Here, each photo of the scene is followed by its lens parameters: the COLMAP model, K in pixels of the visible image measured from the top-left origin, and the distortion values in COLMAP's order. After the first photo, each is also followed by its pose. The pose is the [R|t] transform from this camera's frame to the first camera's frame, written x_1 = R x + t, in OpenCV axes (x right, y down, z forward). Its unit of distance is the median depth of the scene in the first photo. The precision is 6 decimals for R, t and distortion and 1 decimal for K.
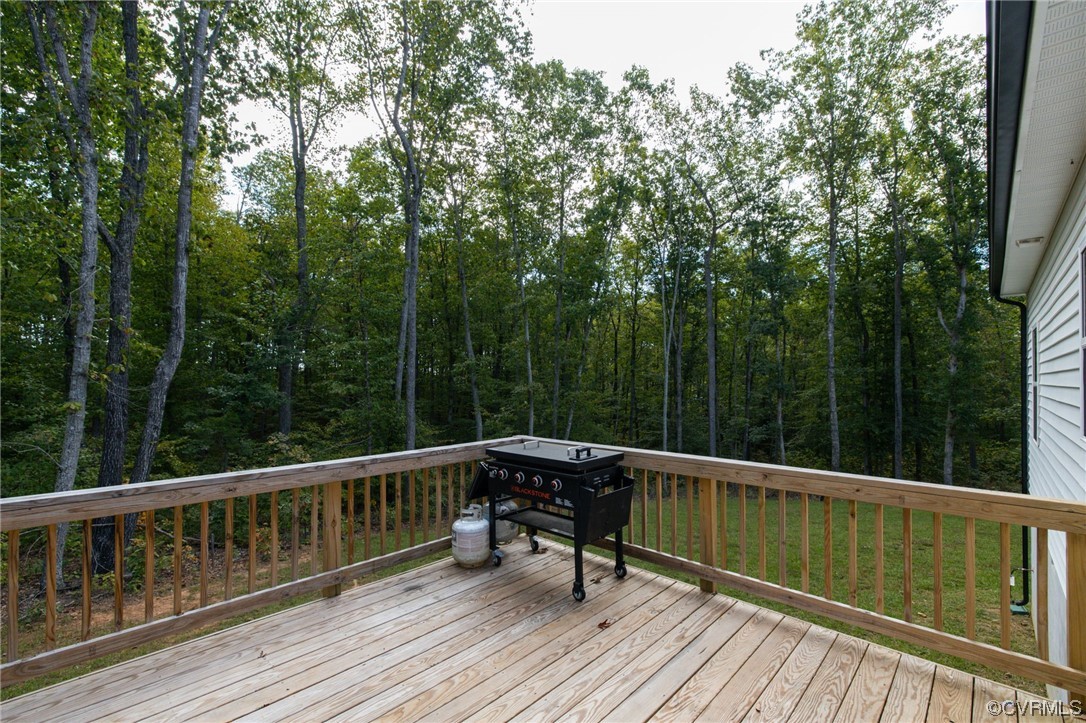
lens RADIAL K [[466.3, 0, 543.0], [0, 466.3, 375.1], [0, 0, 1]] dist [0.001301, -0.000232]
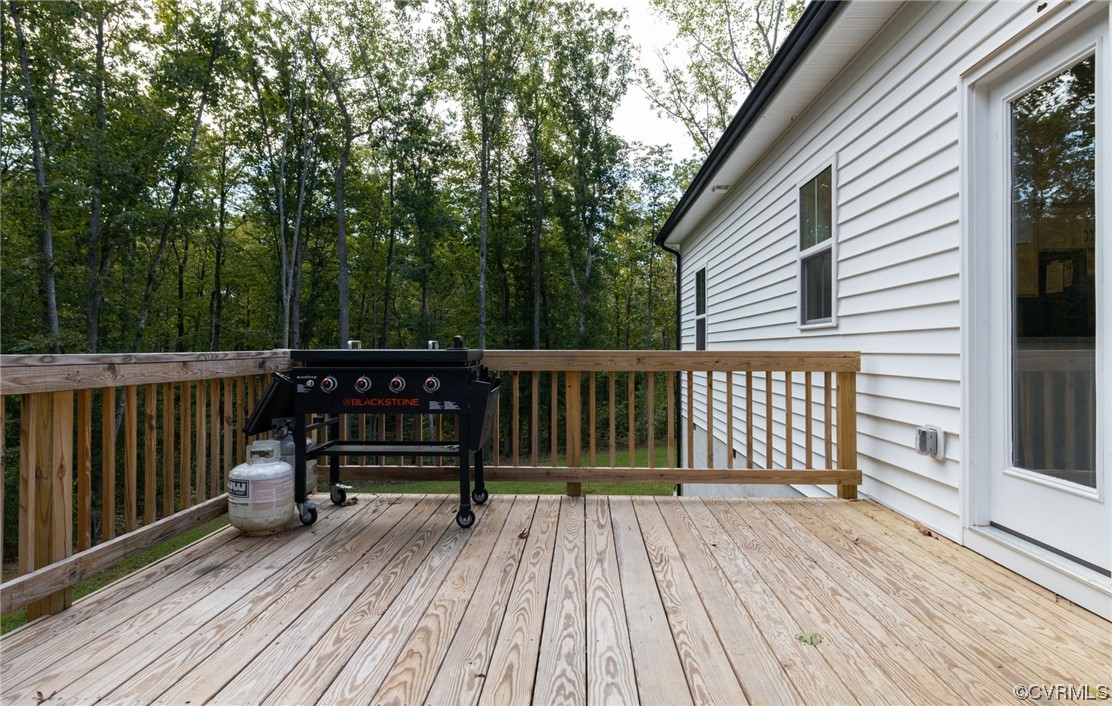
lens RADIAL K [[630.4, 0, 552.2], [0, 630.4, 339.7], [0, 0, 1]] dist [-0.000112, 0.001606]
pose [[0.753341, 0.009422, 0.657562, -0.067713], [-0.006171, 0.999955, -0.007258, 0.023137], [-0.657601, 0.001410, 0.753365, 0.014105]]
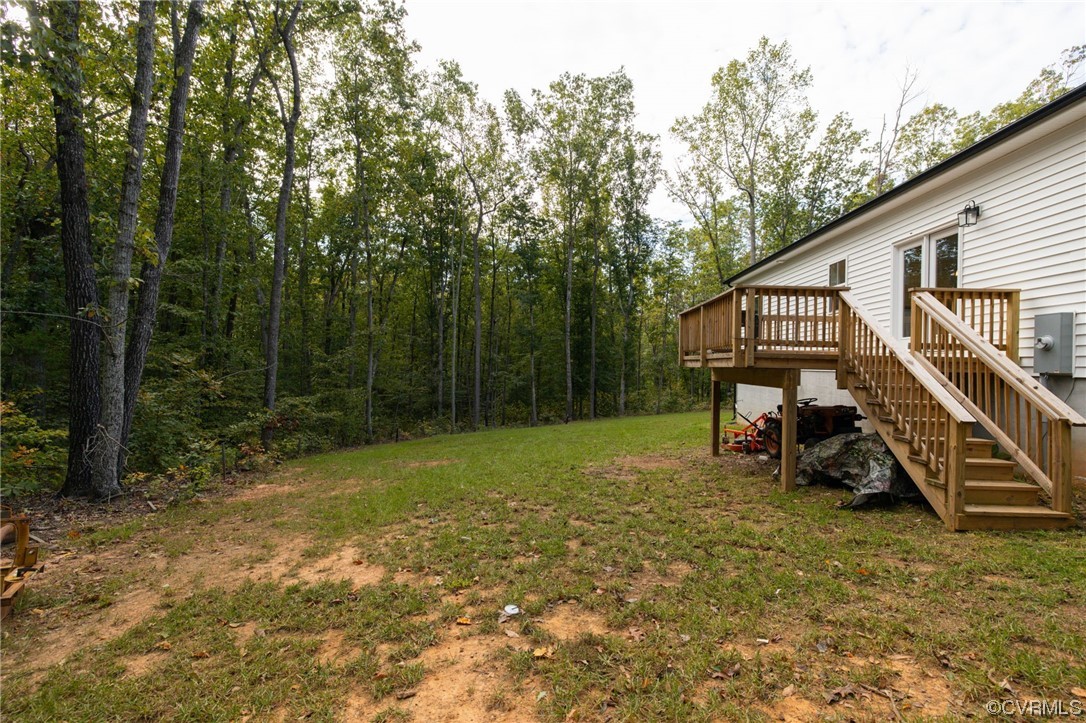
lens RADIAL K [[479.6, 0, 543.4], [0, 479.6, 354.5], [0, 0, 1]] dist [-0.000158, -0.000096]
pose [[0.760473, 0.028338, 0.648751, -0.368039], [-0.028682, 0.999538, -0.010039, 0.067907], [-0.648736, -0.010973, 0.760934, -0.053803]]
